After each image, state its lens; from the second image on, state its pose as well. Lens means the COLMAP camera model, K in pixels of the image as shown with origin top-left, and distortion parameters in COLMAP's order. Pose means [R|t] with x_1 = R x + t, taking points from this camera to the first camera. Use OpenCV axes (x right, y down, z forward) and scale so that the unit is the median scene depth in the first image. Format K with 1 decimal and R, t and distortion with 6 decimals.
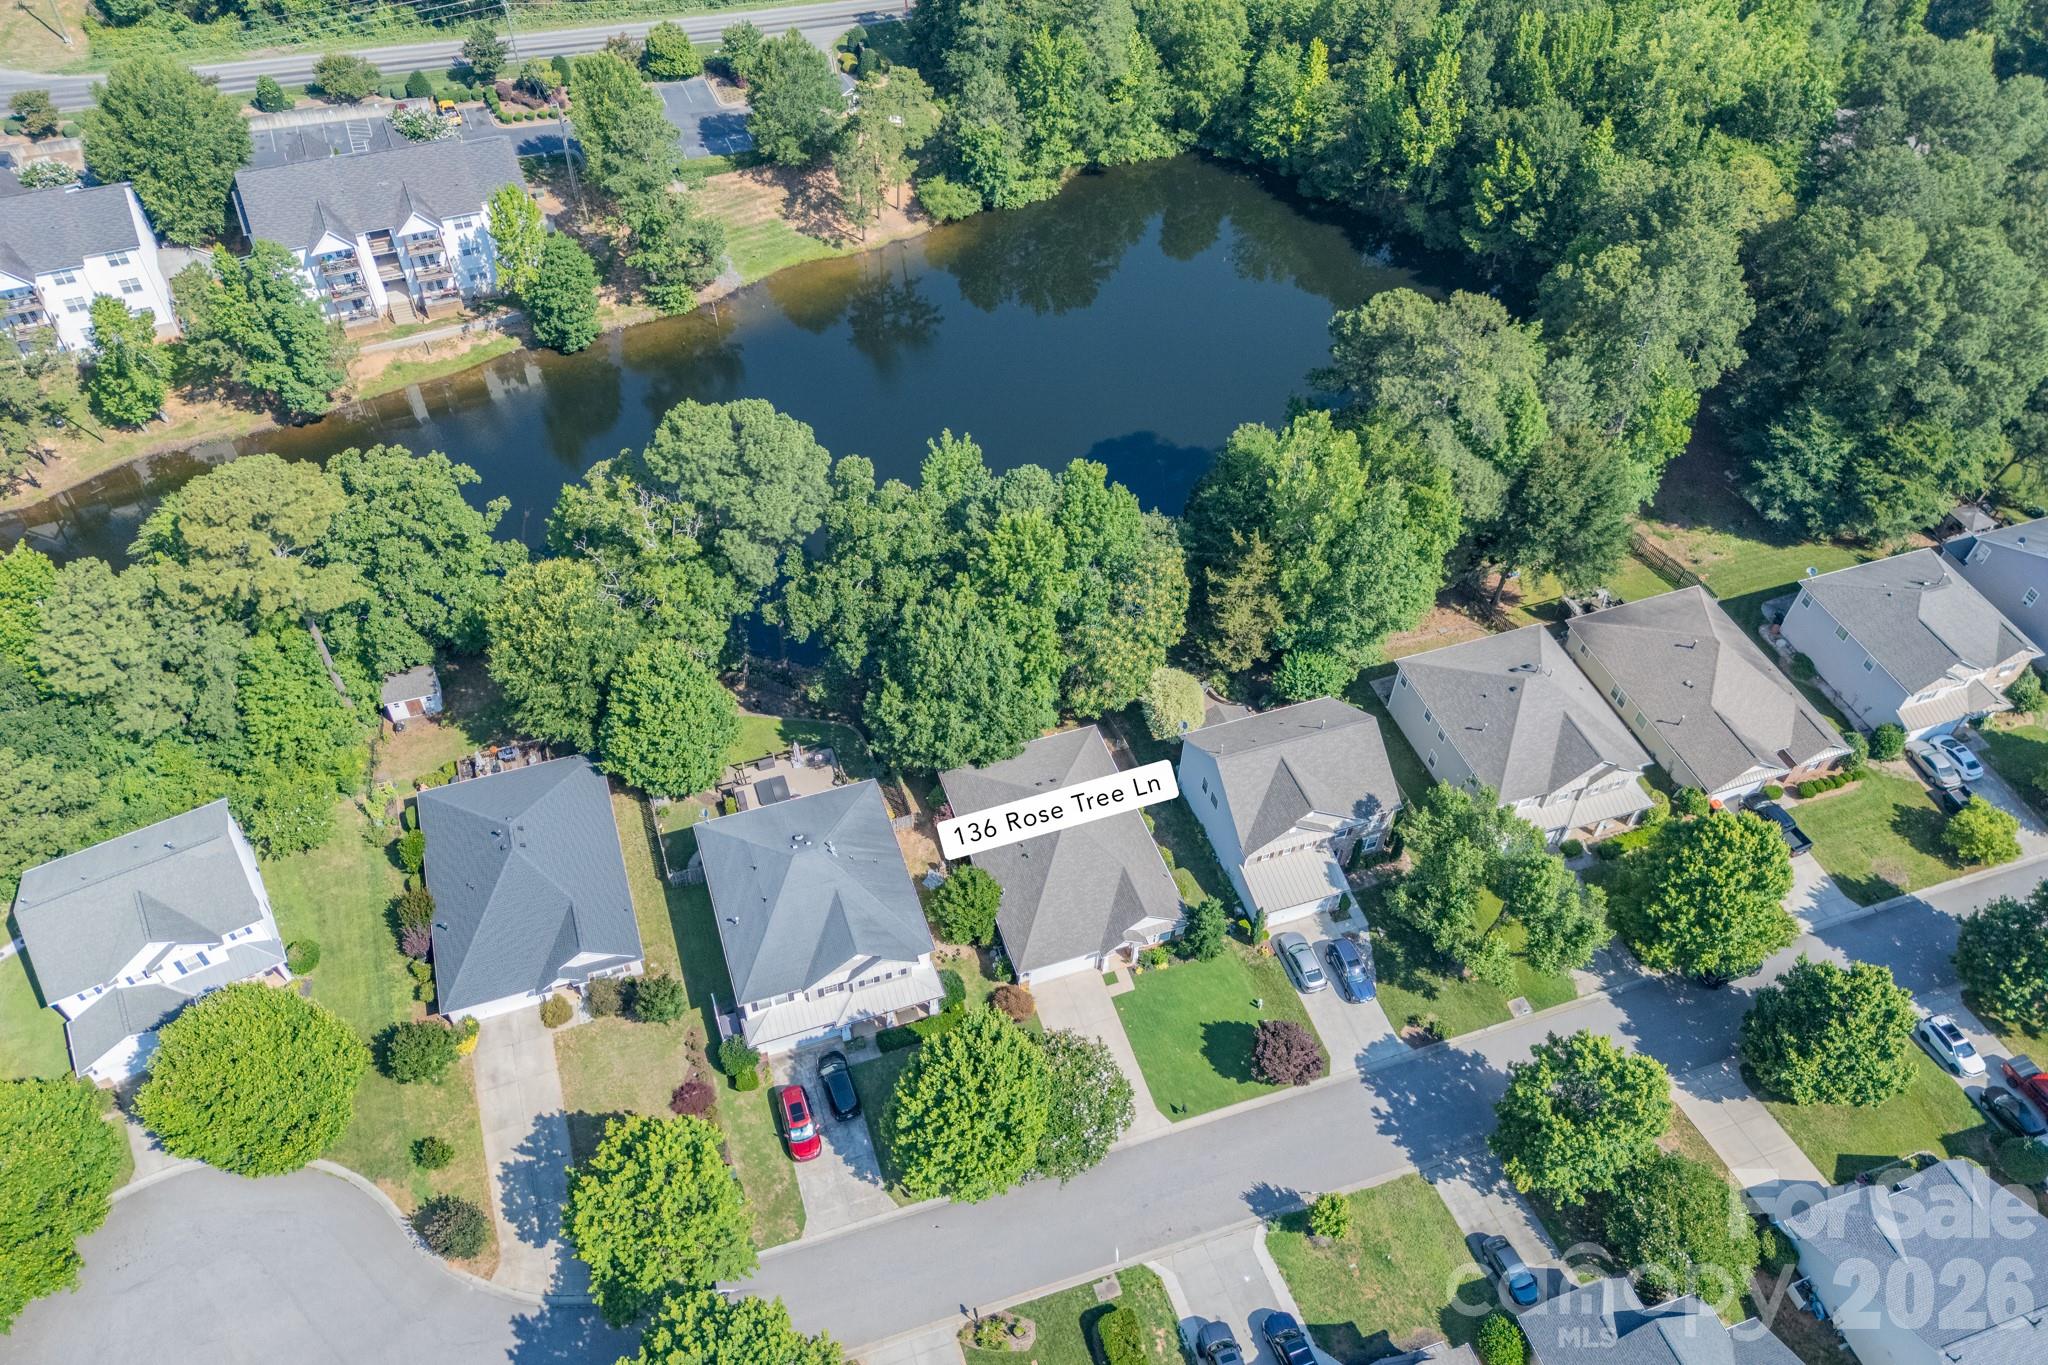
lens RADIAL K [[1479.9, 0, 1024.0], [0, 1479.9, 682.5], [0, 0, 1]] dist [0.069035, -0.084234]
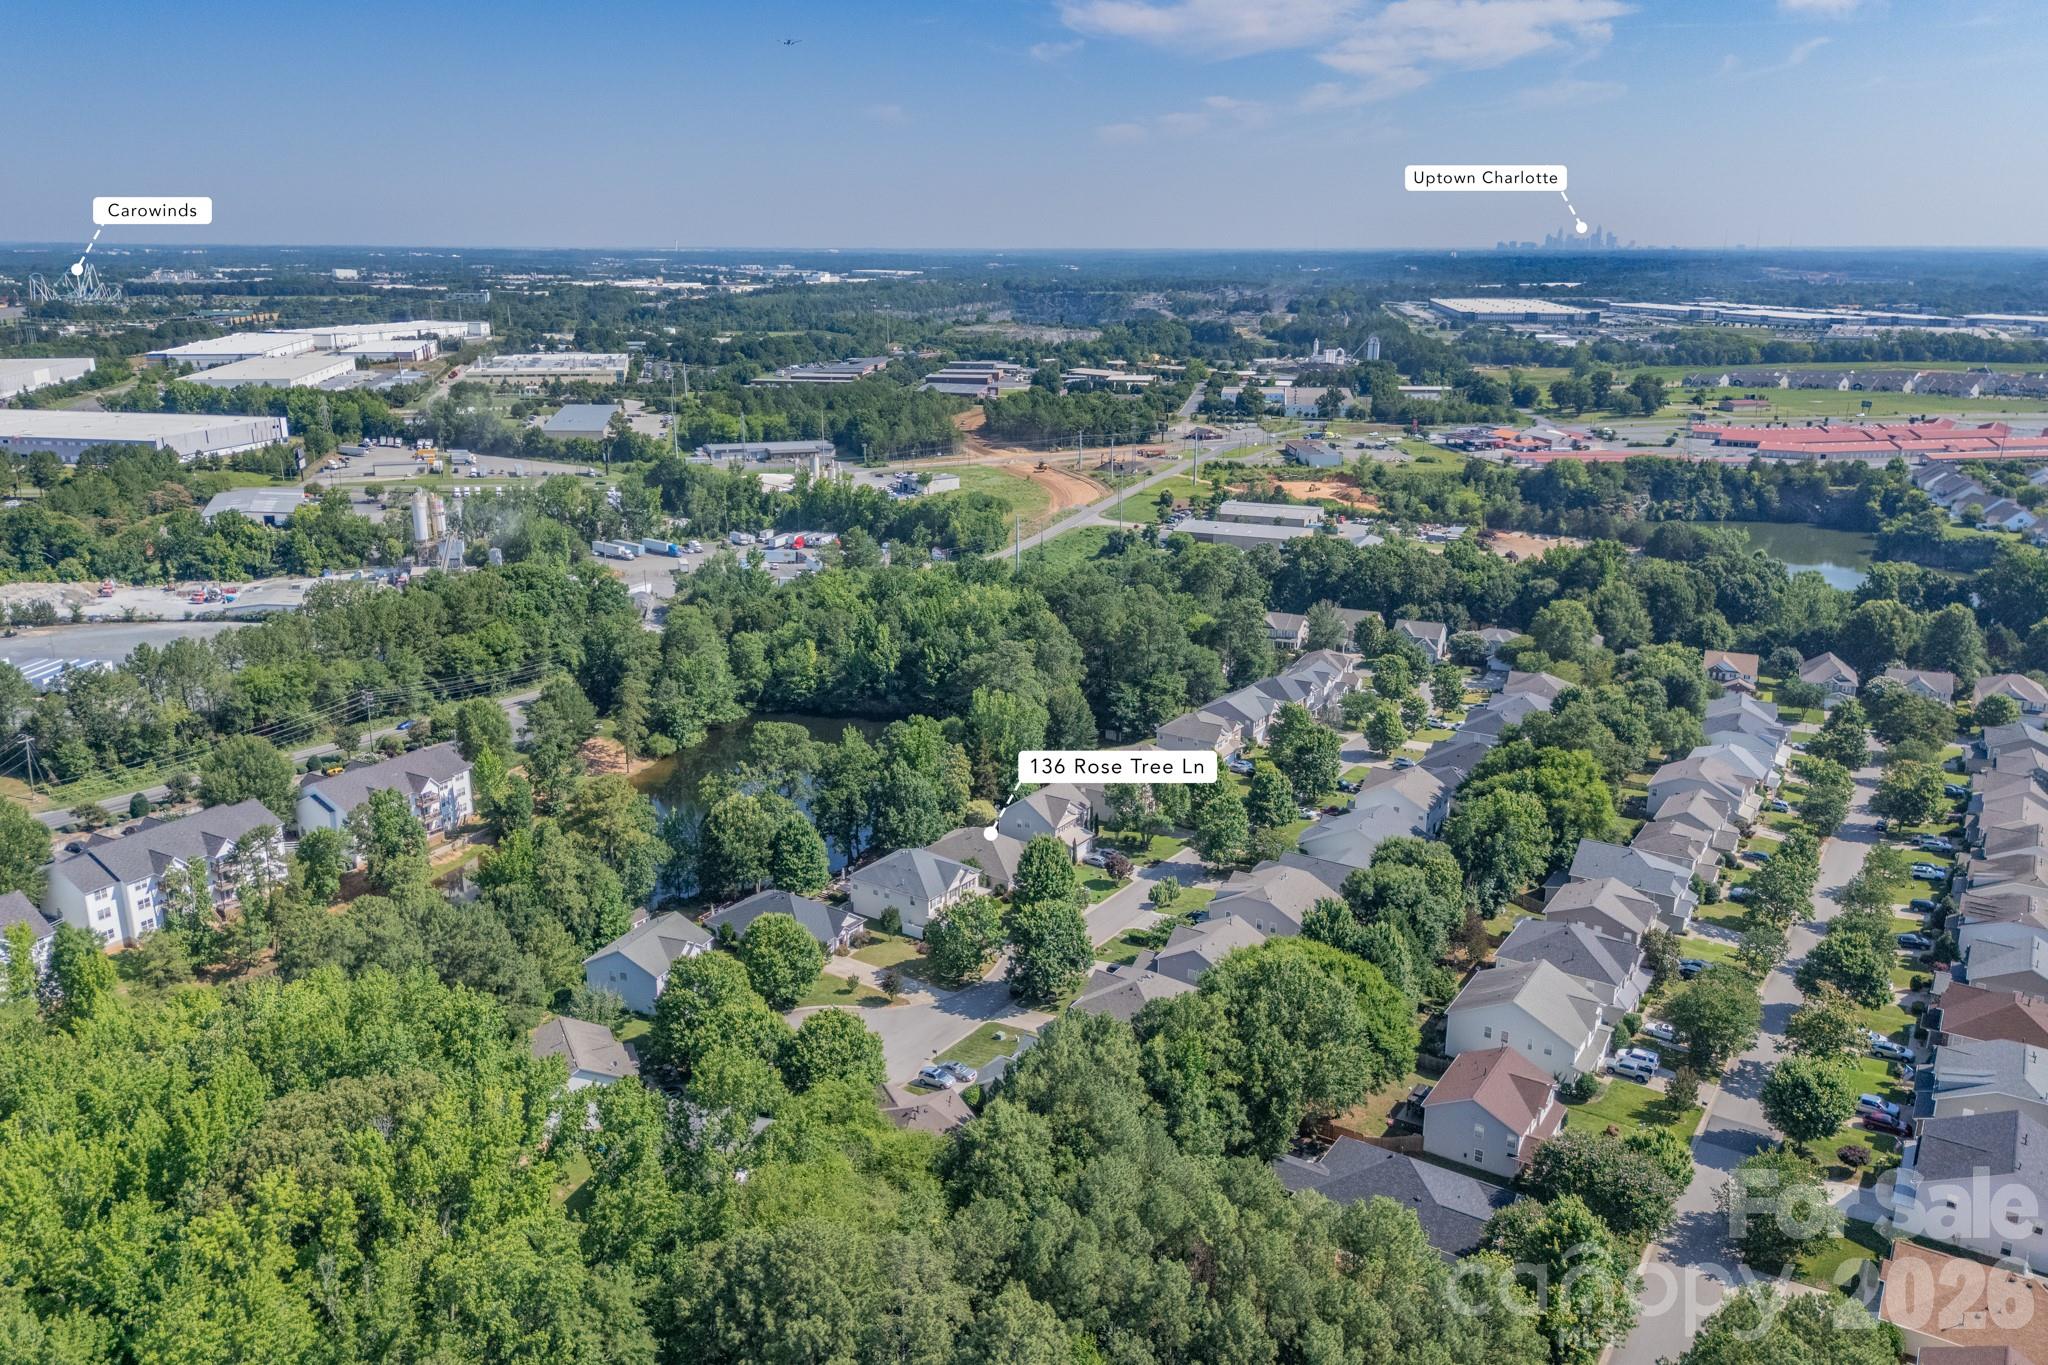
lens RADIAL K [[1479.9, 0, 1024.0], [0, 1479.9, 682.5], [0, 0, 1]] dist [0.069035, -0.084234]
pose [[0.788607, -0.186190, 0.586030, -0.937073], [0.470519, 0.796291, -0.380174, 0.620877], [-0.395866, 0.575547, 0.715567, -0.590975]]
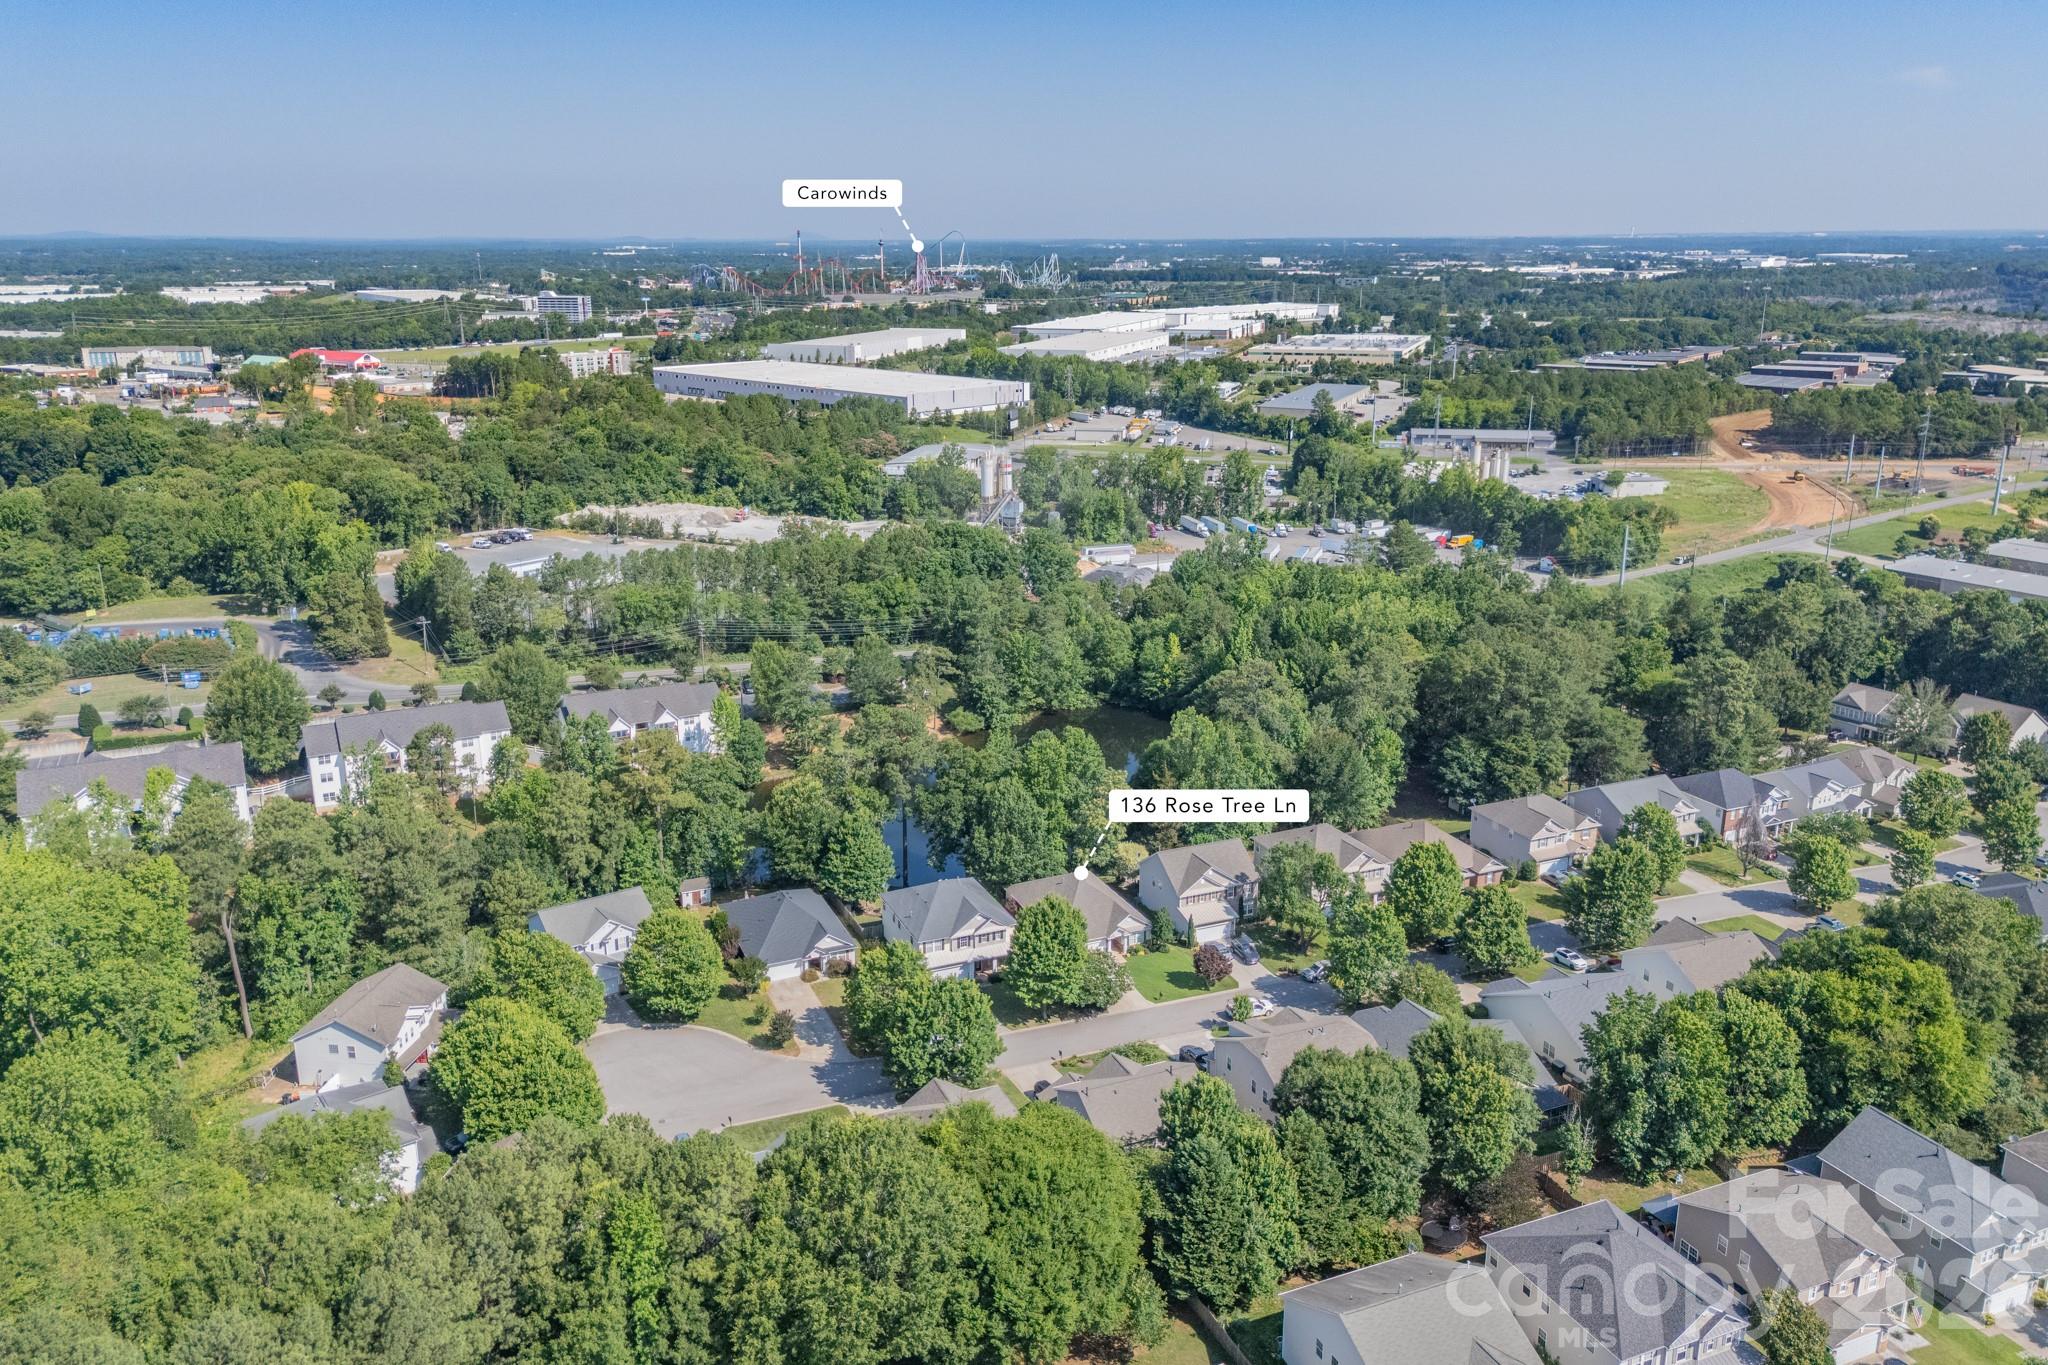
lens RADIAL K [[1479.9, 0, 1024.0], [0, 1479.9, 682.5], [0, 0, 1]] dist [0.069035, -0.084234]
pose [[0.996801, -0.044034, 0.066703, -0.121126], [0.072853, 0.843823, -0.531654, 0.678093], [-0.032875, 0.534813, 0.844331, -0.542348]]
